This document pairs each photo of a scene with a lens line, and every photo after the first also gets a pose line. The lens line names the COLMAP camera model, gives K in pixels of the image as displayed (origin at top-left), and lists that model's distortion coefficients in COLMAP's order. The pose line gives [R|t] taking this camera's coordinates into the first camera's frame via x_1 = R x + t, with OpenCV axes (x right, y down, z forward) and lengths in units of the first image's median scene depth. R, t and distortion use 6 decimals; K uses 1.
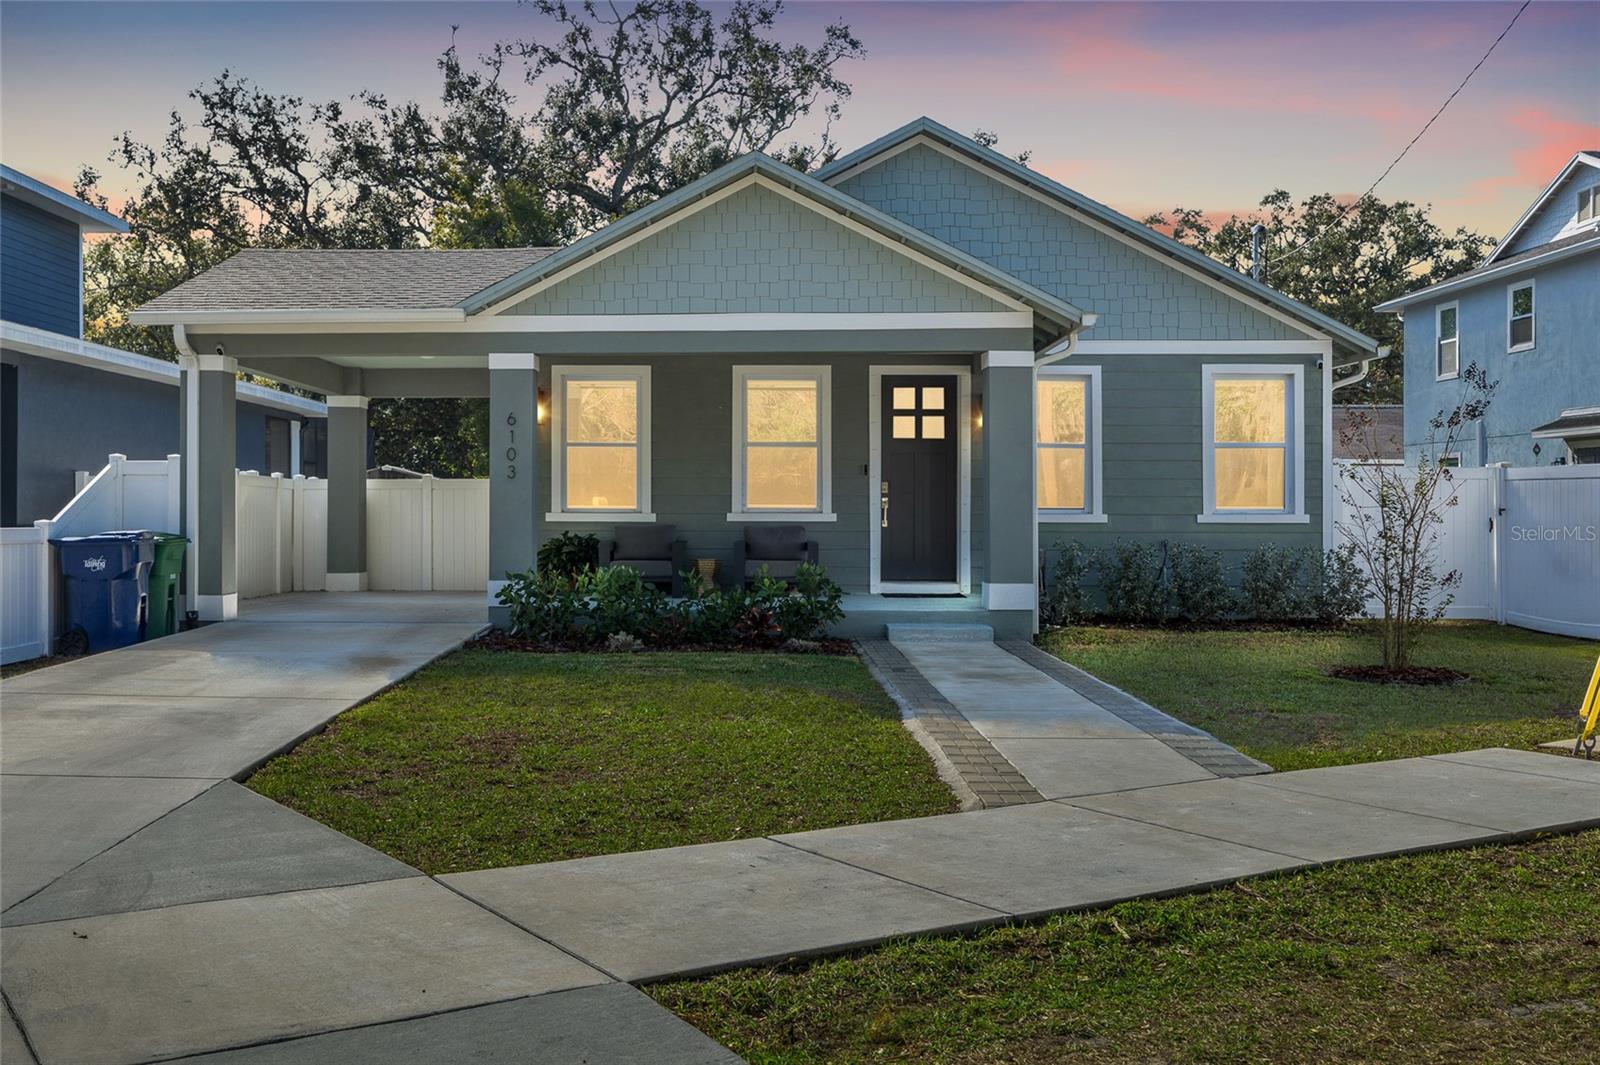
lens RADIAL K [[1579.6, 0, 793.9], [0, 1579.6, 526.6], [0, 0, 1]] dist [-0.001647, 0.000000]
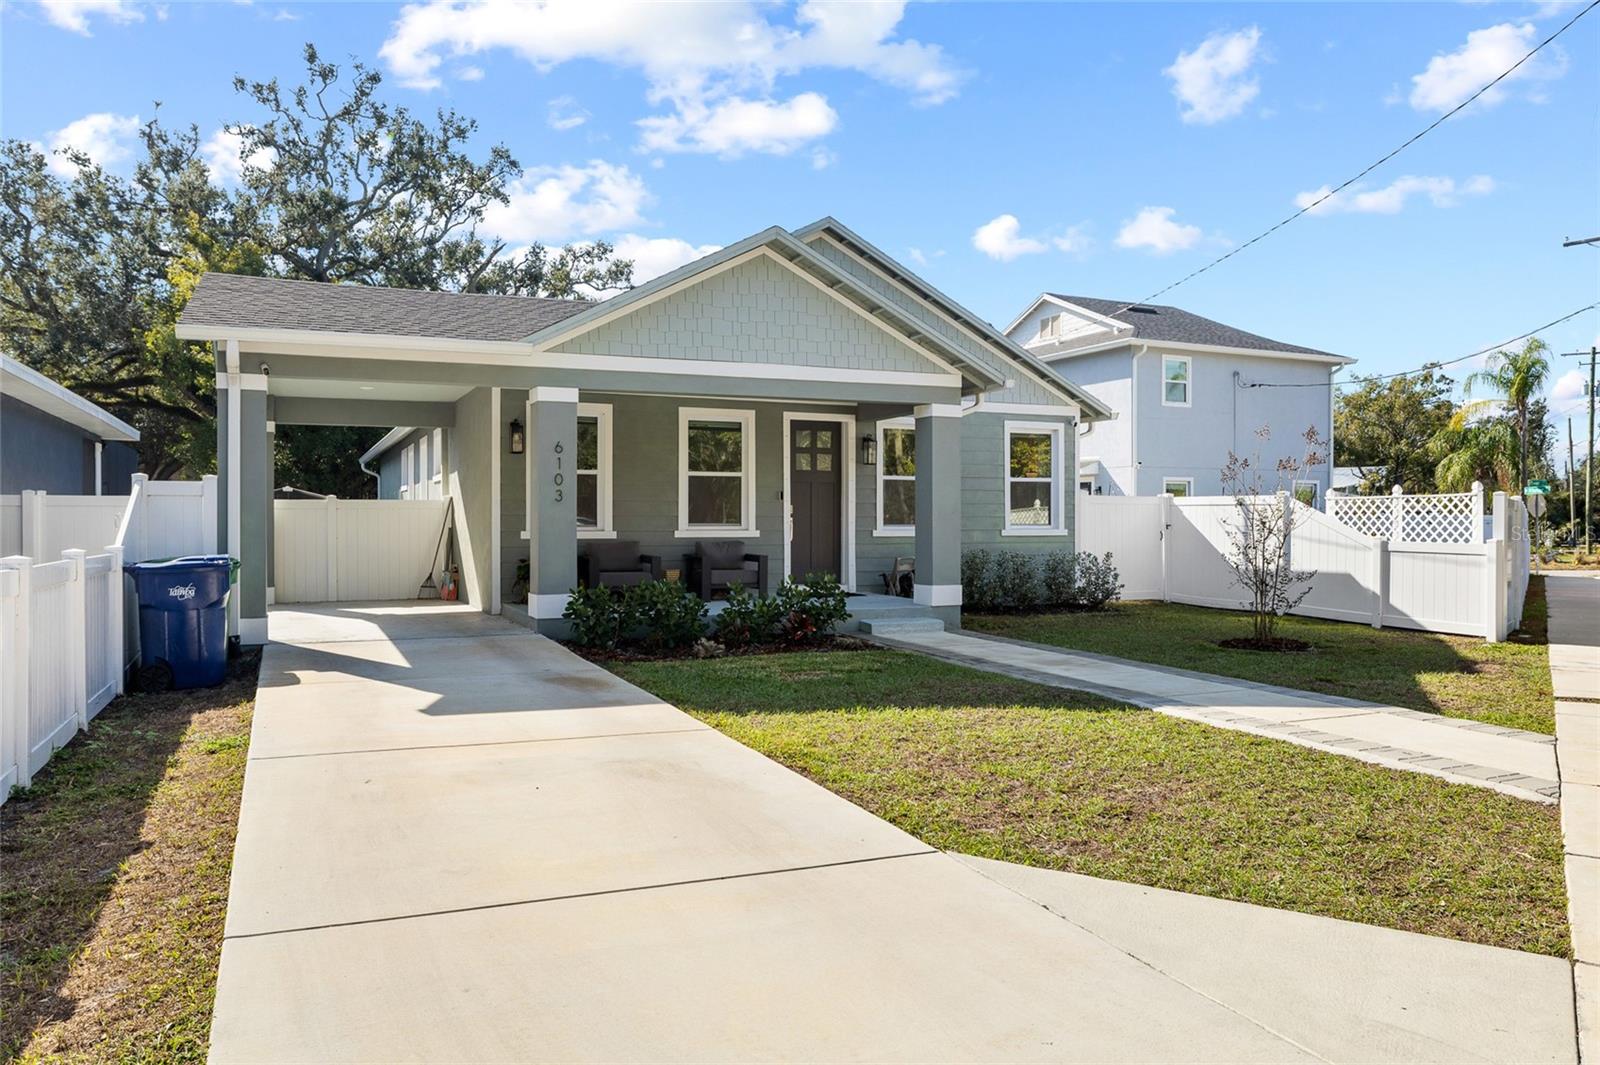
lens RADIAL K [[1090.6, 0, 804.6], [0, 1090.6, 534.6], [0, 0, 1]] dist [0.004185, -0.004924]
pose [[0.911268, -0.006753, 0.411758, -0.287530], [0.005512, 0.999976, 0.004202, -0.008366], [-0.411776, -0.001560, 0.911284, 0.204934]]
